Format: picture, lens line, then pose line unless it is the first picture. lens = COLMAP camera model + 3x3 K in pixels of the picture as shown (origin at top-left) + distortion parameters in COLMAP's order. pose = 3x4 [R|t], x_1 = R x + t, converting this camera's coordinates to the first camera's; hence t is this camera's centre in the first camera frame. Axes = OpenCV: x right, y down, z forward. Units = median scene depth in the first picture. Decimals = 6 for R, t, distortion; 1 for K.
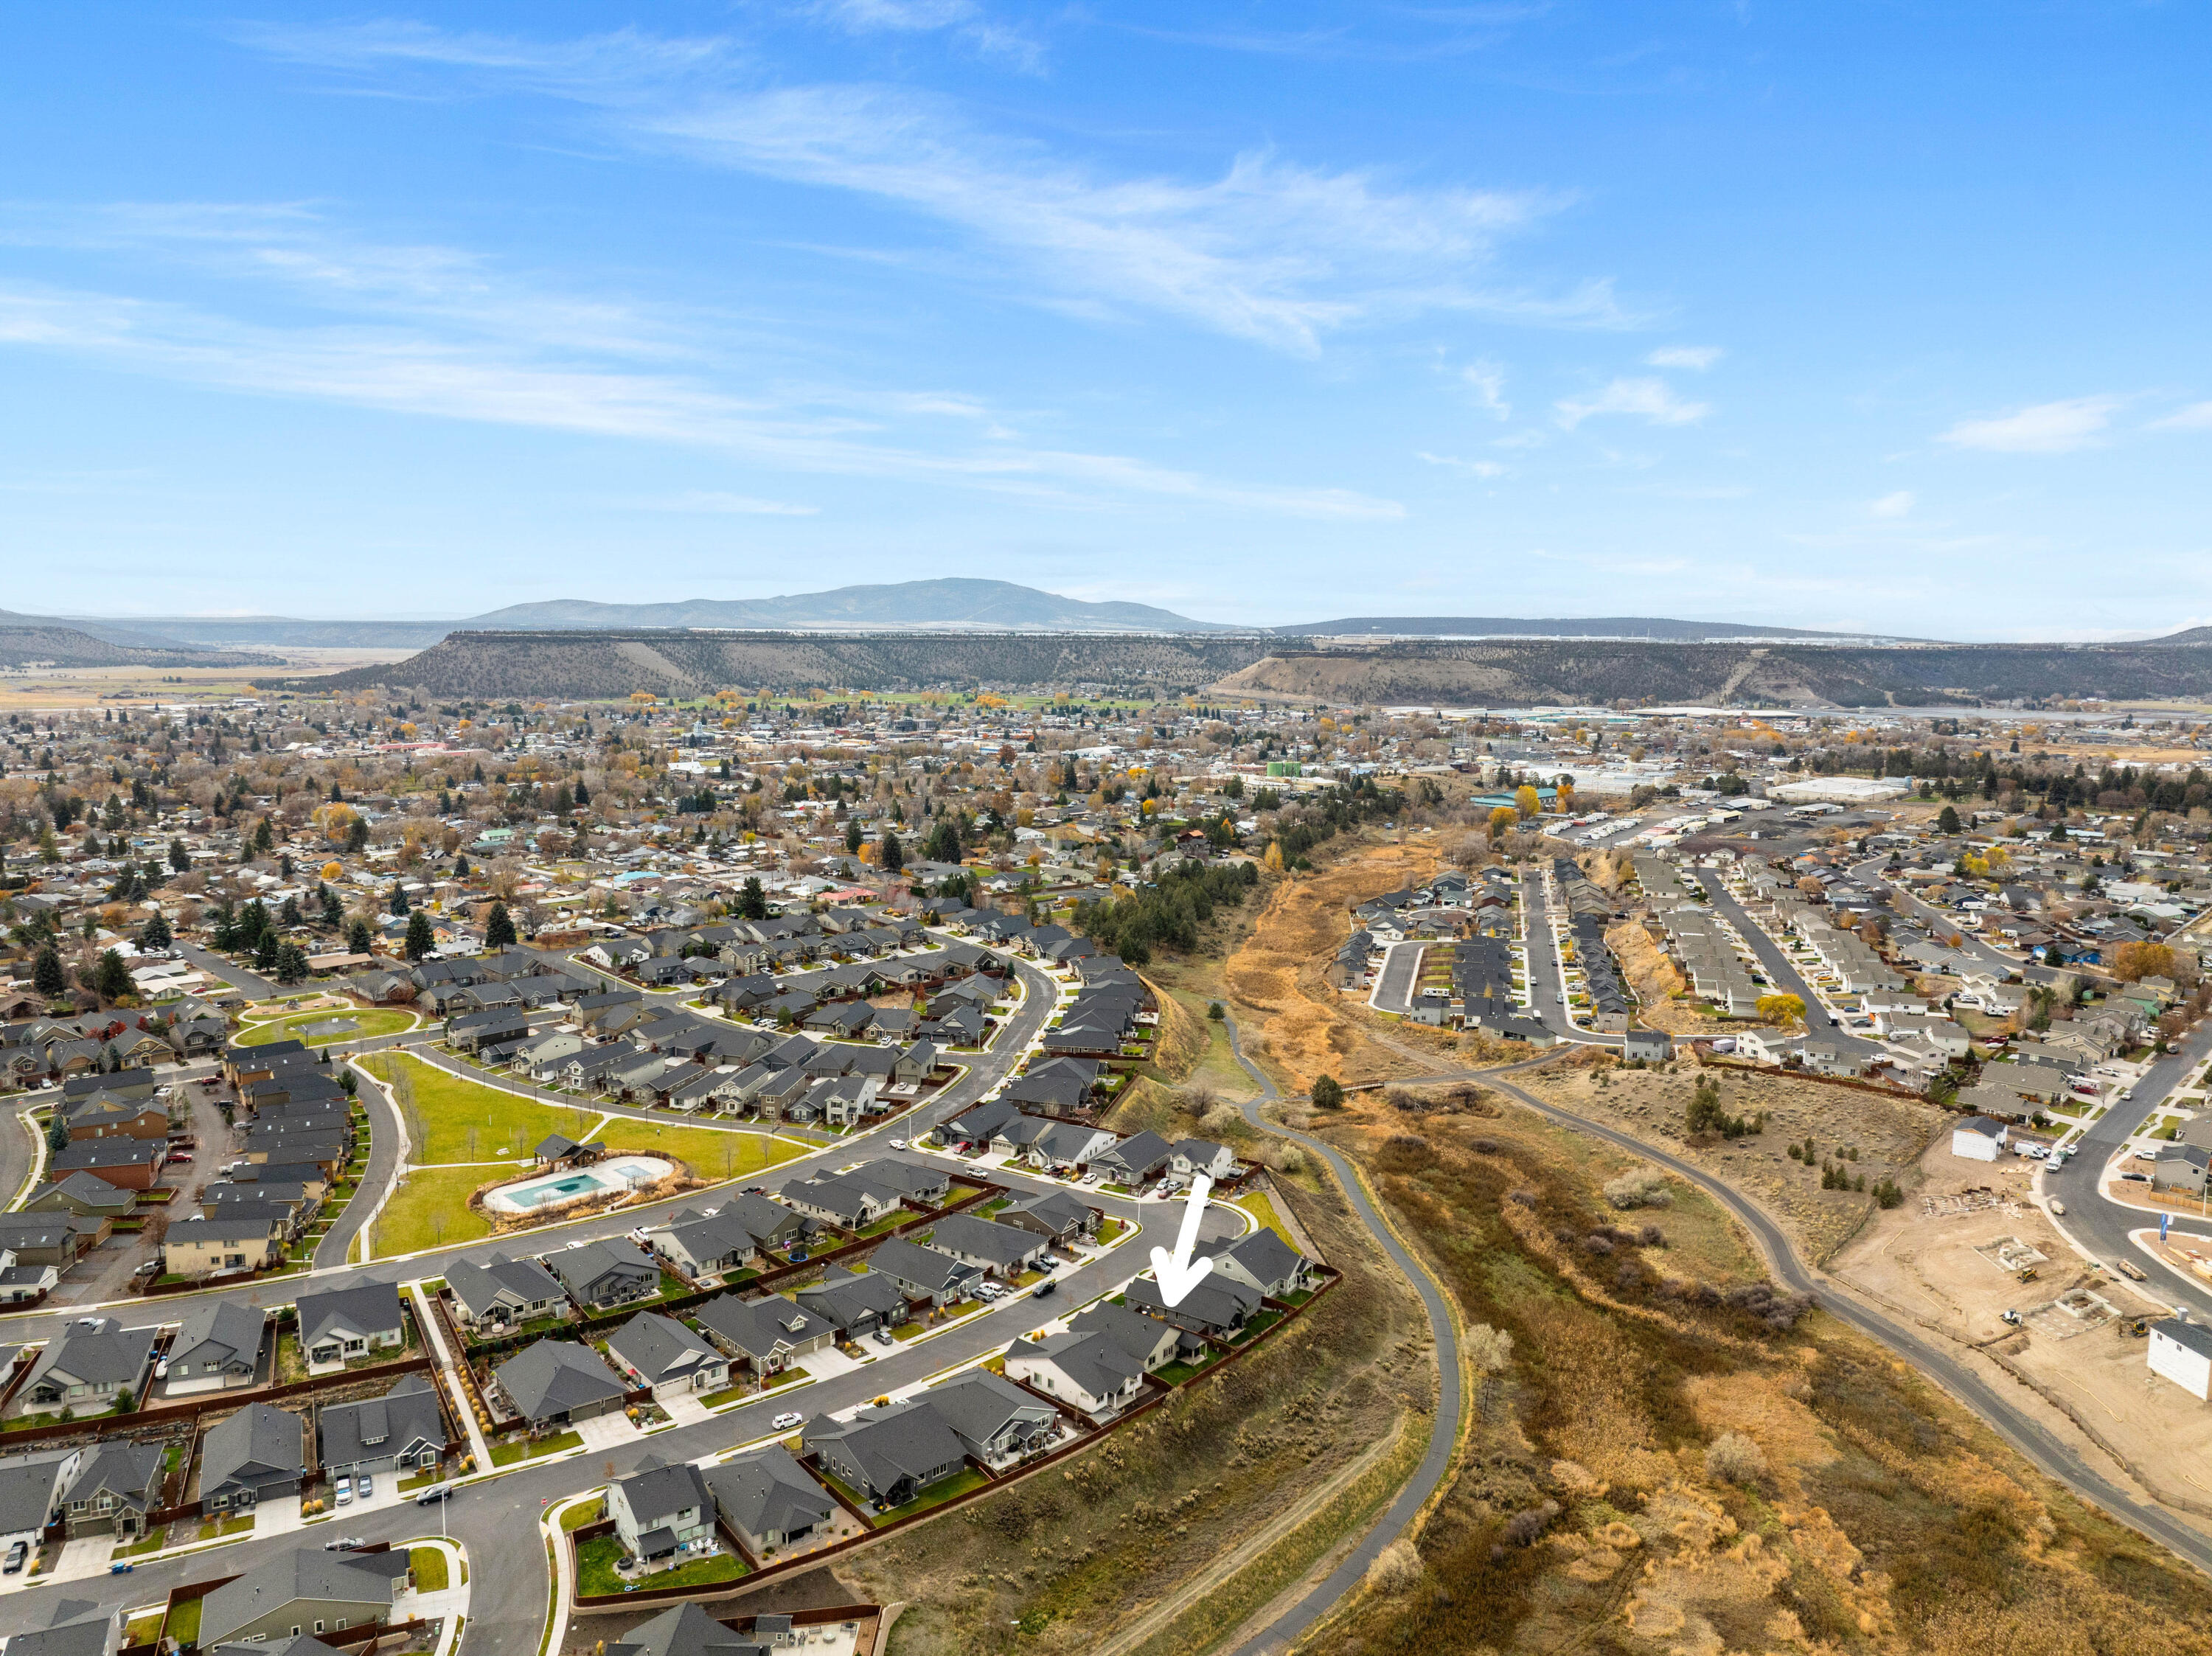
lens RADIAL K [[1550.8, 0, 1106.0], [0, 1550.8, 828.0], [0, 0, 1]] dist [-0.031053, 0.009175]
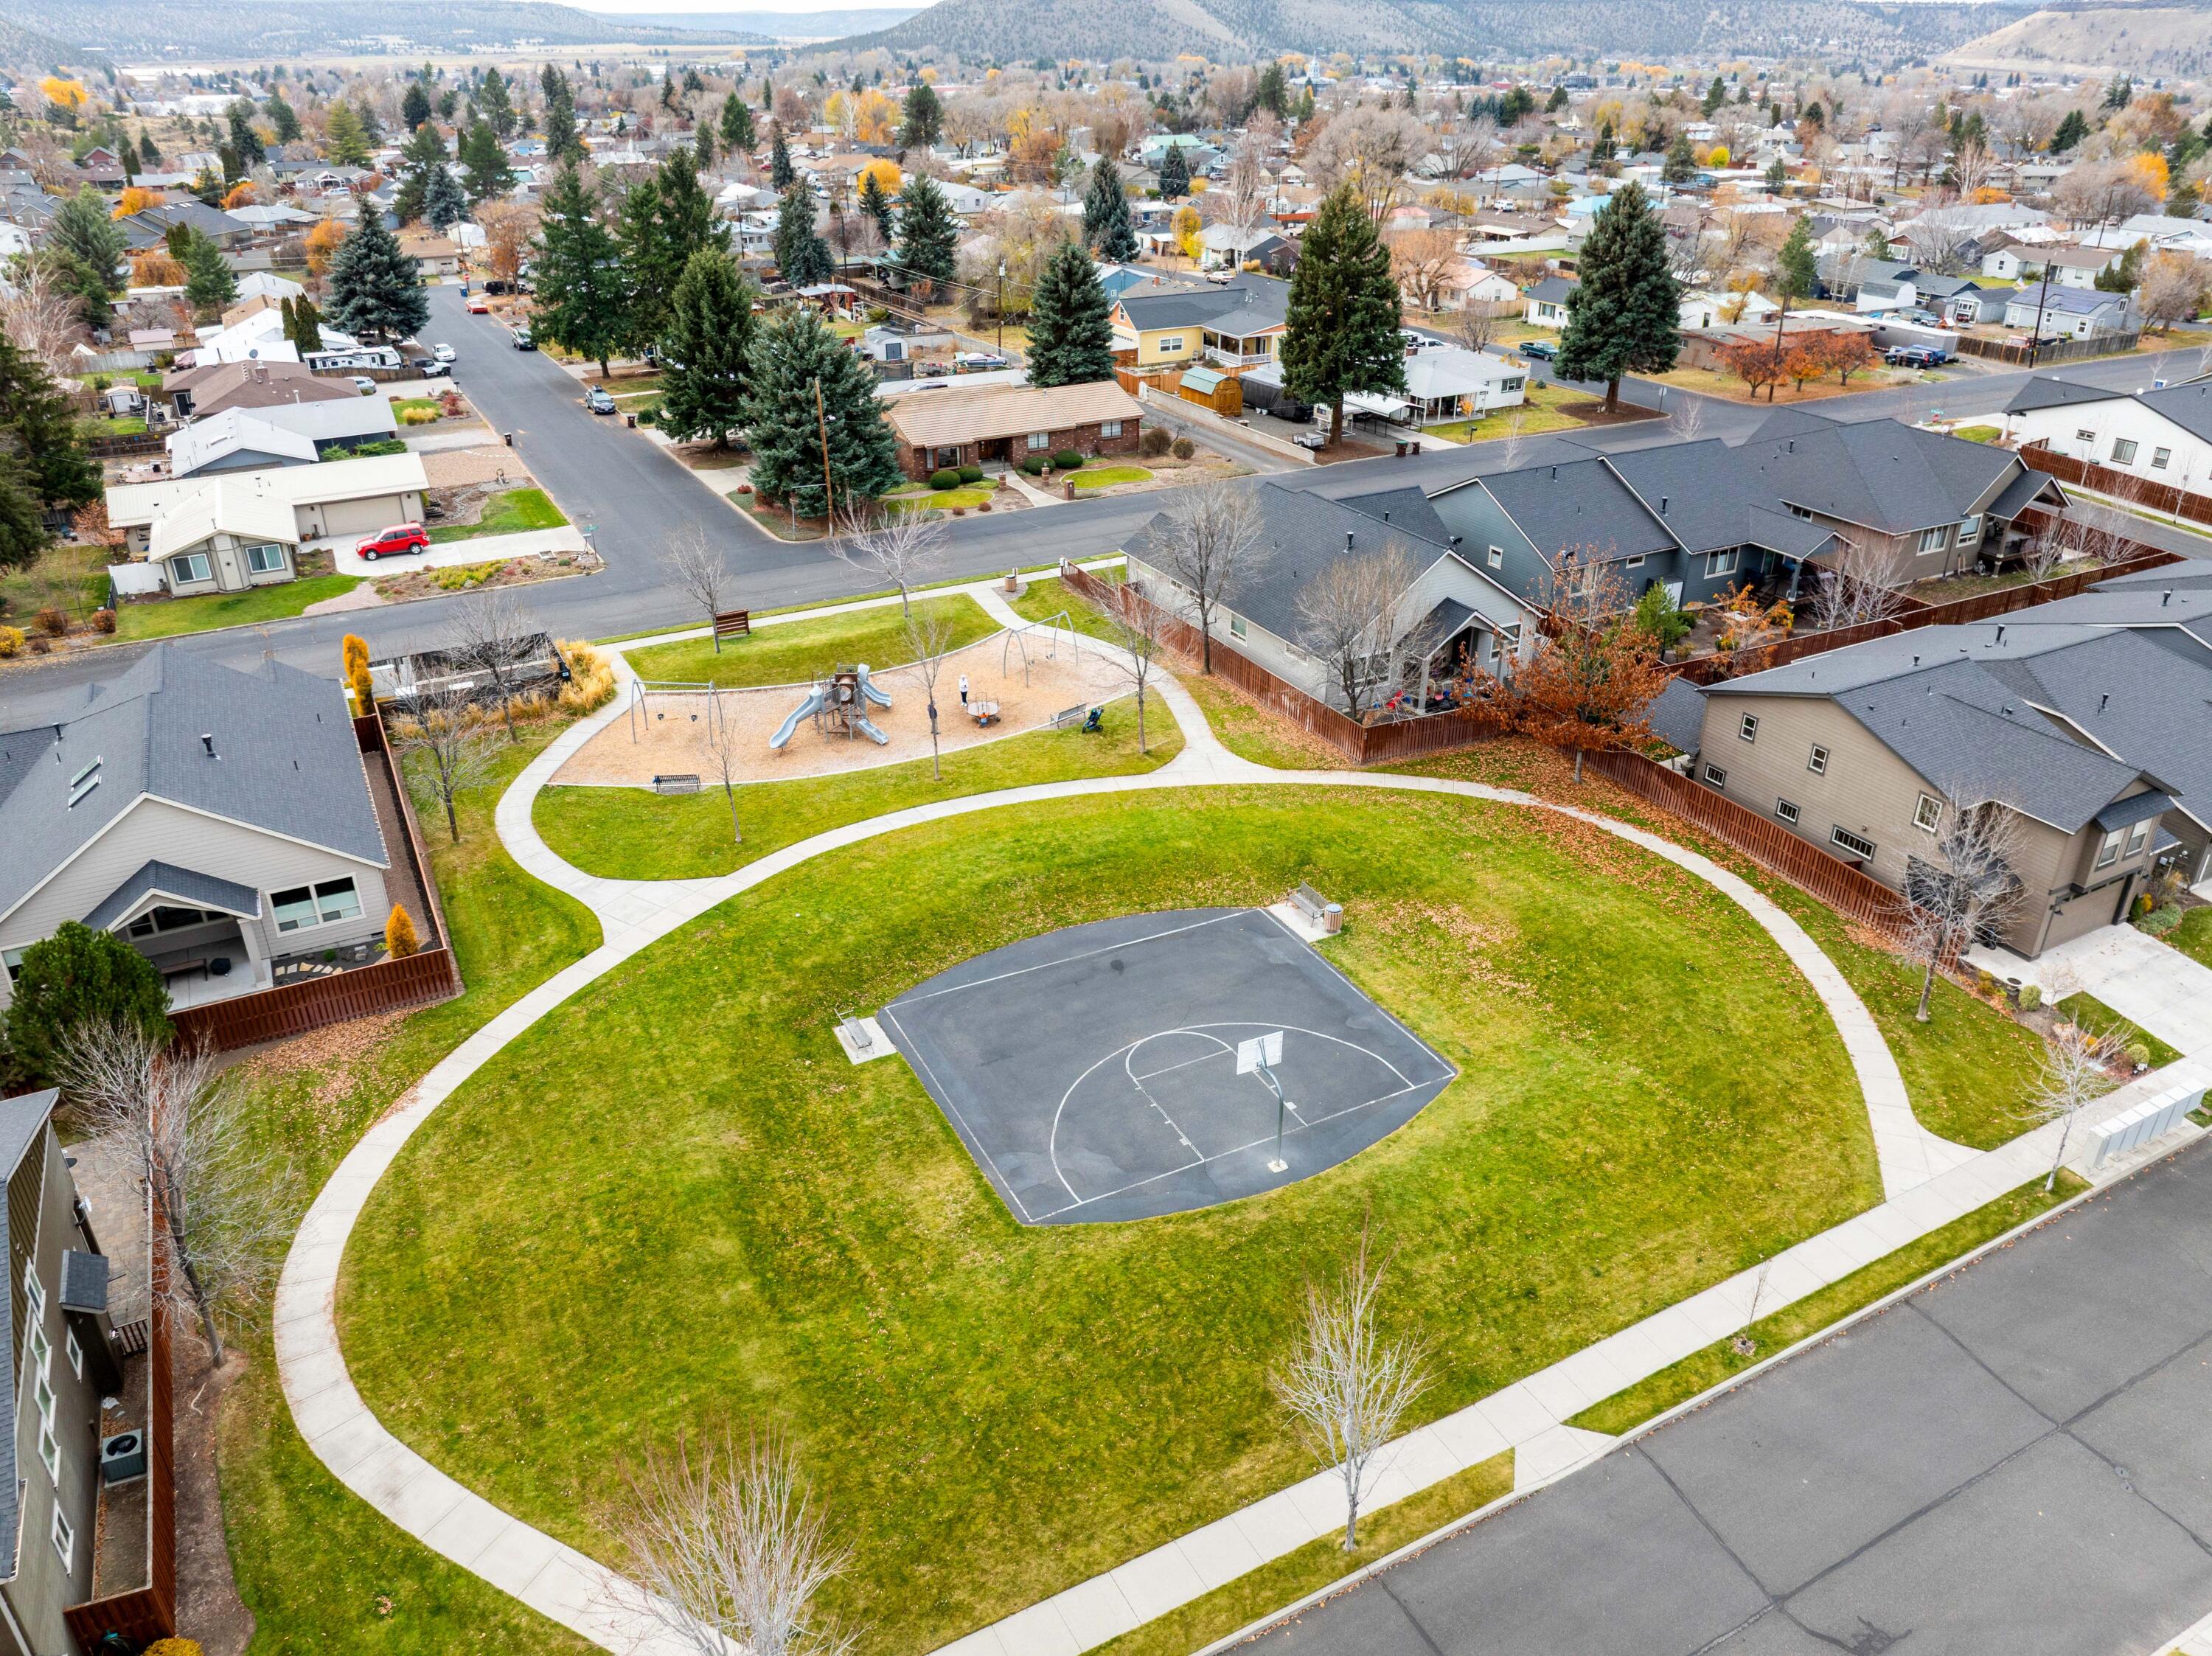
lens RADIAL K [[1550.8, 0, 1106.0], [0, 1550.8, 828.0], [0, 0, 1]] dist [-0.031053, 0.009175]
pose [[0.955958, 0.121670, -0.267099, -0.420939], [-0.023807, 0.939177, 0.342609, 0.066454], [0.292538, -0.321160, 0.900709, 0.789116]]
